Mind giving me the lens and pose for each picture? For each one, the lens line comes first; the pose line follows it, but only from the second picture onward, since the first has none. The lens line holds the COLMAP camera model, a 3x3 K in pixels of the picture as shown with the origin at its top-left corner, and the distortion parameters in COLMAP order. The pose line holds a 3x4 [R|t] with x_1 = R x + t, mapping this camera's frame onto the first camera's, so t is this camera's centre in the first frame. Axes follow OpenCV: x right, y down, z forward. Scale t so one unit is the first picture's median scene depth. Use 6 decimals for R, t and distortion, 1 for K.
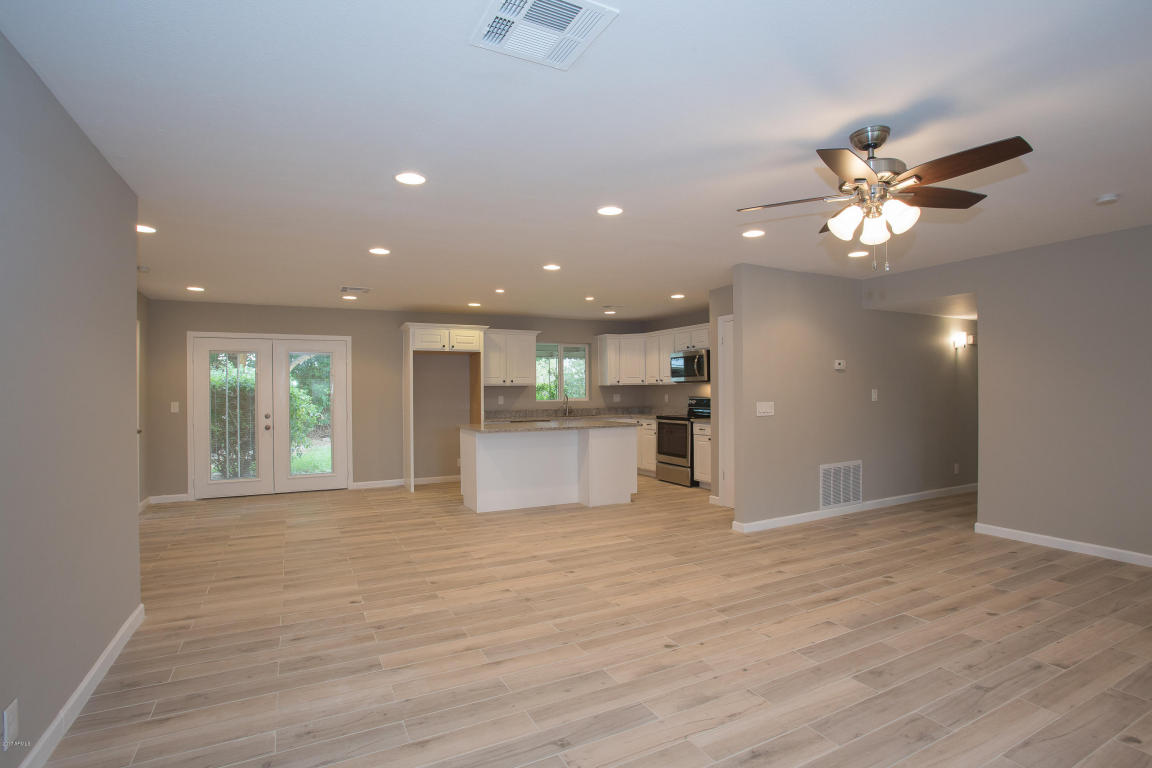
lens RADIAL K [[562.0, 0, 575.5], [0, 562.0, 388.0], [0, 0, 1]] dist [-0.078923, 0.033542]
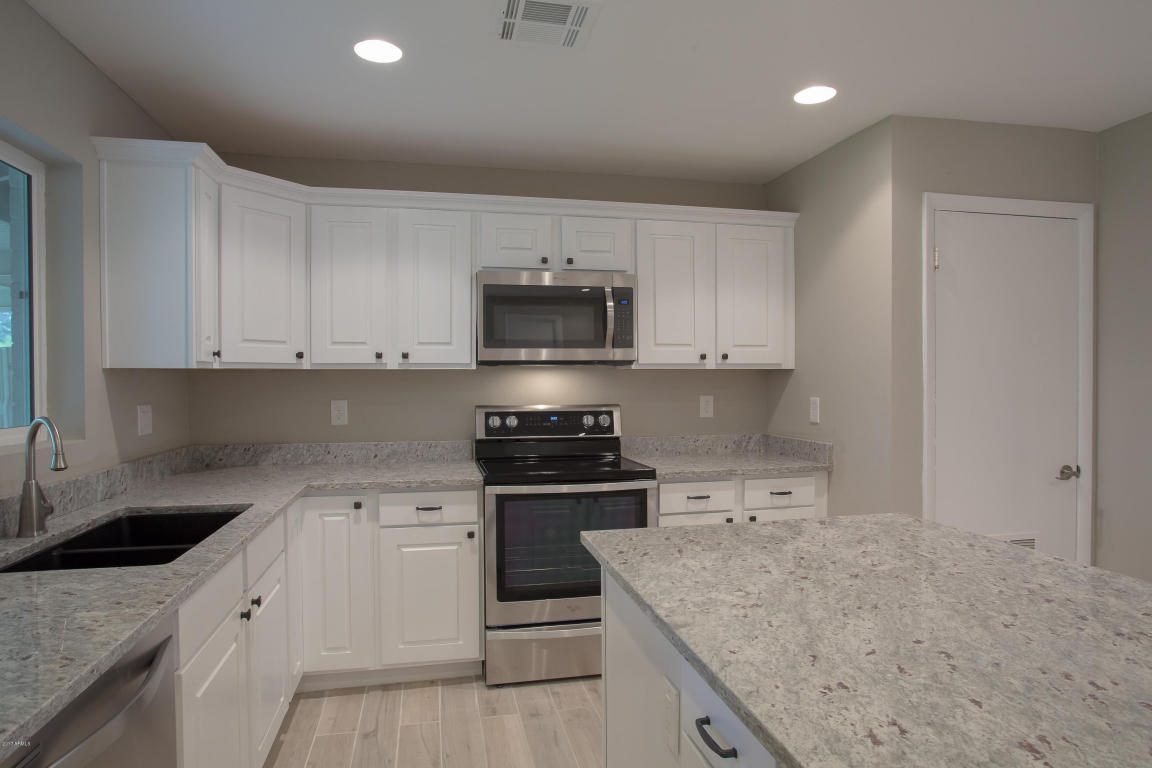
lens RADIAL K [[662.5, 0, 576.0], [0, 662.5, 384.0], [0, 0, 1]] dist [-0.061795, 0.037255]
pose [[0.253206, 0.002916, 0.967408, -0.219042], [-0.002198, 0.999995, -0.002439, 0.003310], [-0.967410, -0.001509, 0.253211, 1.063253]]
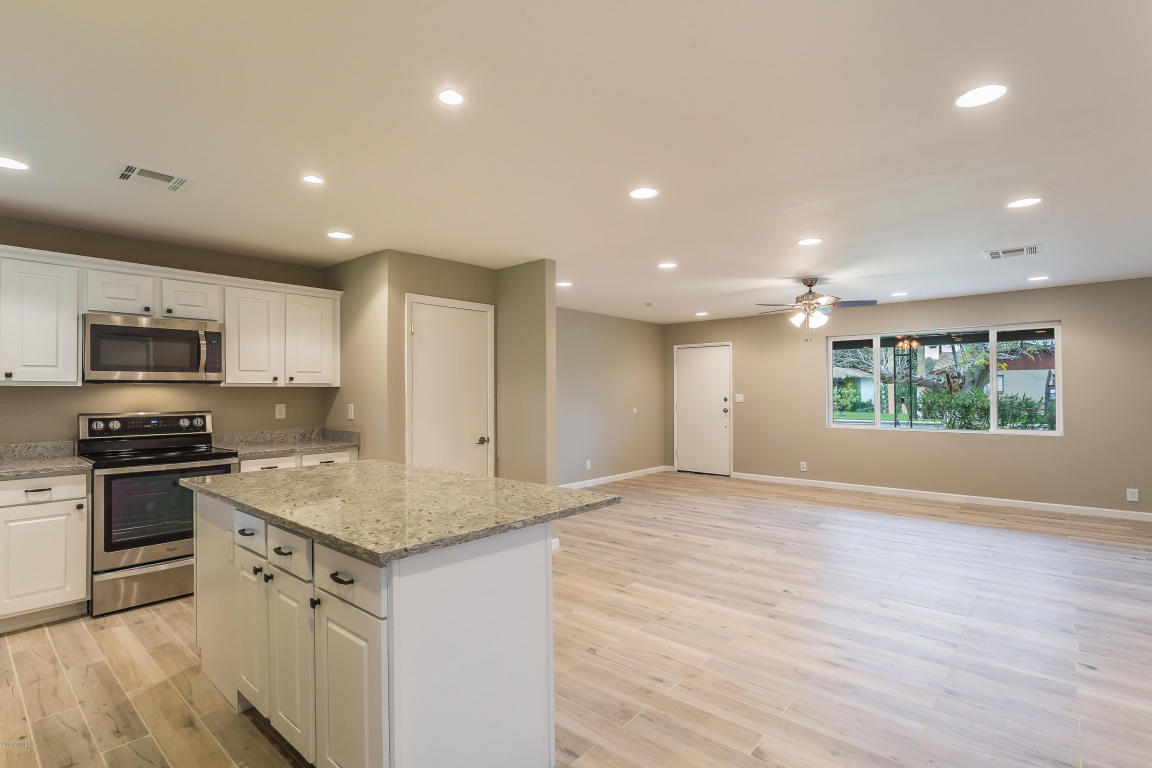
lens RADIAL K [[552.5, 0, 572.9], [0, 552.5, 388.2], [0, 0, 1]] dist [0.000370, 0.000556]
pose [[-0.368771, 0.017711, 0.929352, -0.444724], [0.004523, 0.999841, -0.017259, 0.005086], [-0.929509, -0.002161, -0.368792, 1.010610]]
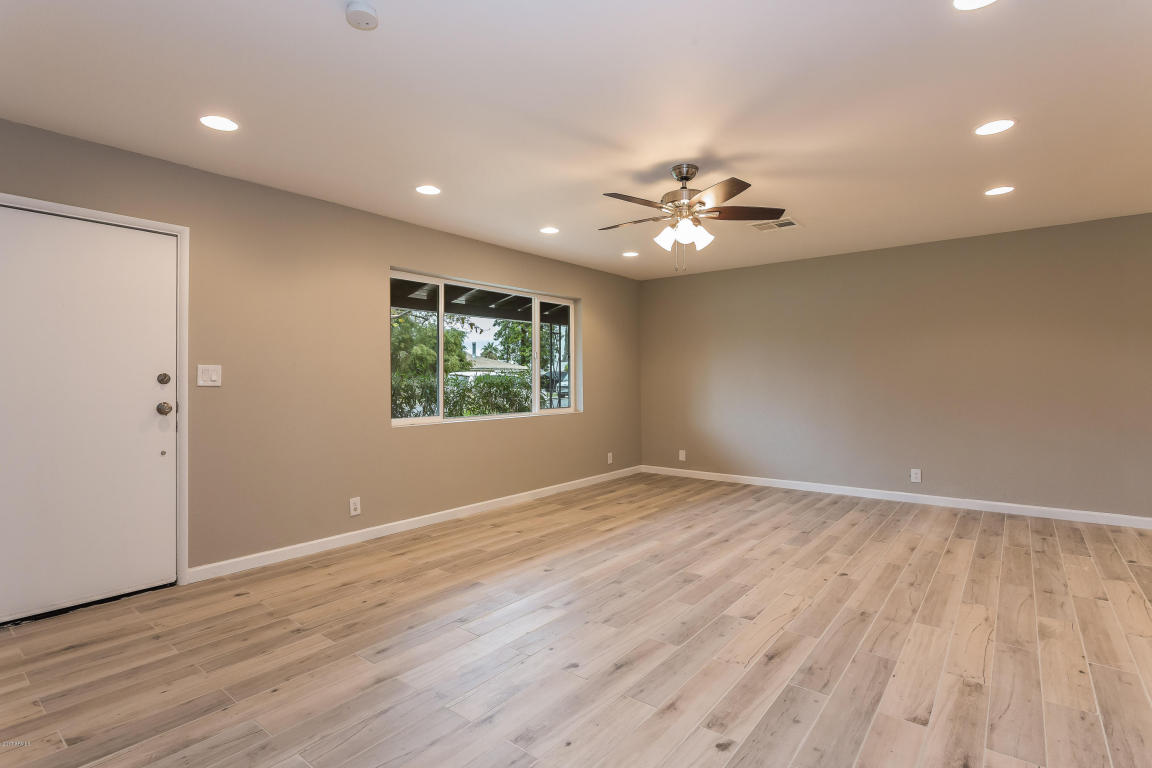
lens RADIAL K [[558.5, 0, 574.4], [0, 558.5, 379.4], [0, 0, 1]] dist [-0.000310, 0.000163]
pose [[-0.911439, 0.013735, -0.411205, 0.500410], [0.016310, 0.999863, -0.002754, 0.018356], [0.411111, -0.009217, -0.911539, 0.786170]]
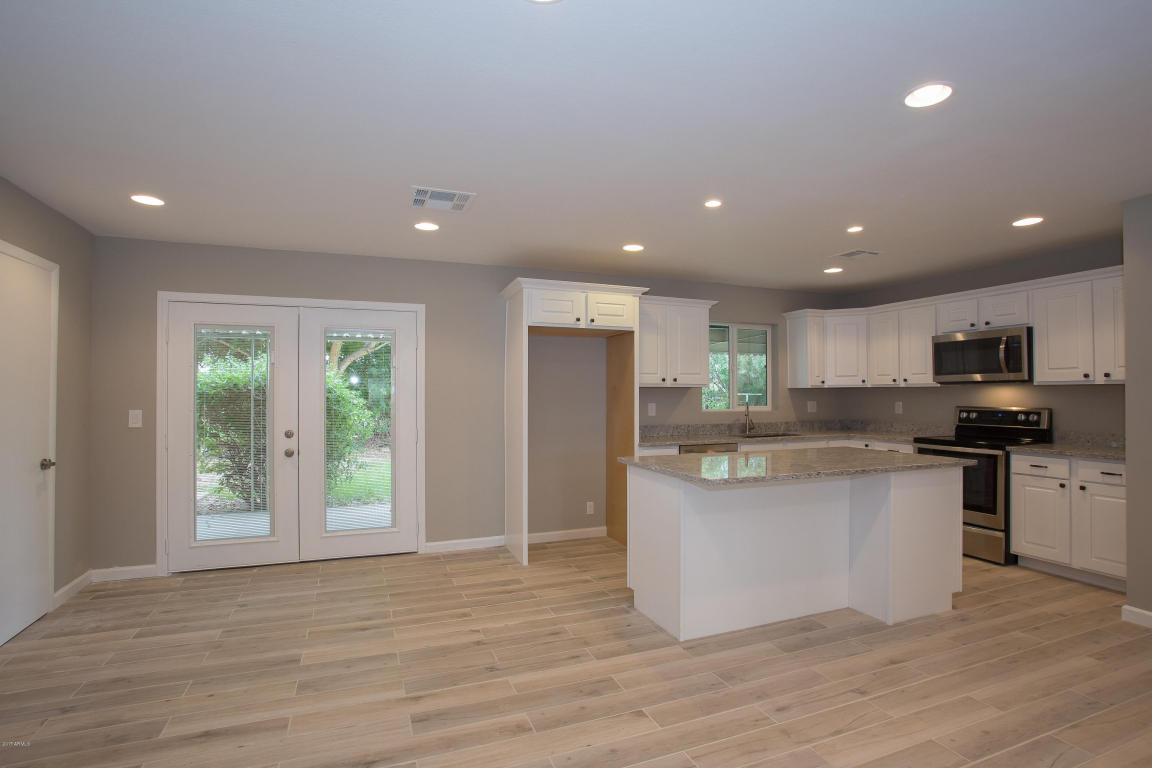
lens RADIAL K [[562.0, 0, 575.5], [0, 562.0, 388.0], [0, 0, 1]] dist [-0.078923, 0.033542]
pose [[0.995463, 0.006781, -0.094907, -0.203571], [-0.007368, 0.999956, -0.005838, 0.002050], [0.094863, 0.006511, 0.995469, 0.456743]]
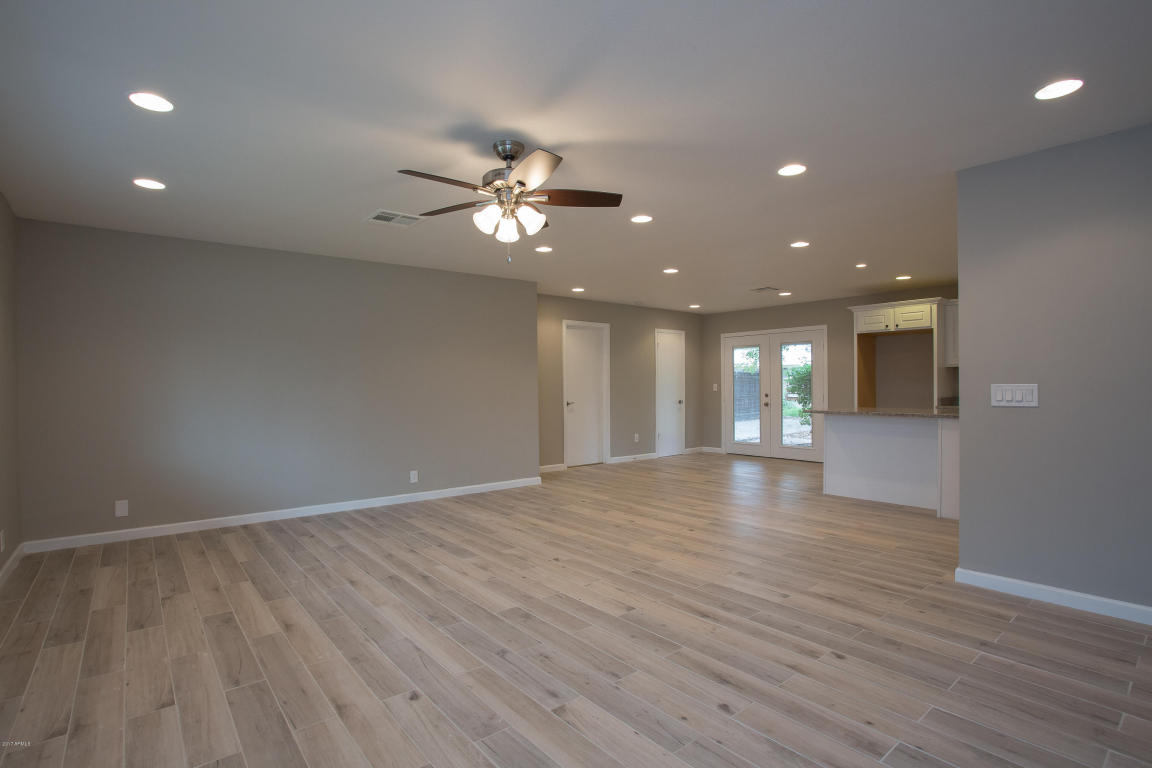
lens RADIAL K [[562.0, 0, 575.5], [0, 562.0, 388.0], [0, 0, 1]] dist [-0.078923, 0.033542]
pose [[0.208868, 0.010788, -0.977884, 0.638748], [0.011297, 0.999846, 0.013443, 0.012991], [0.977879, -0.013855, 0.208714, 0.324472]]
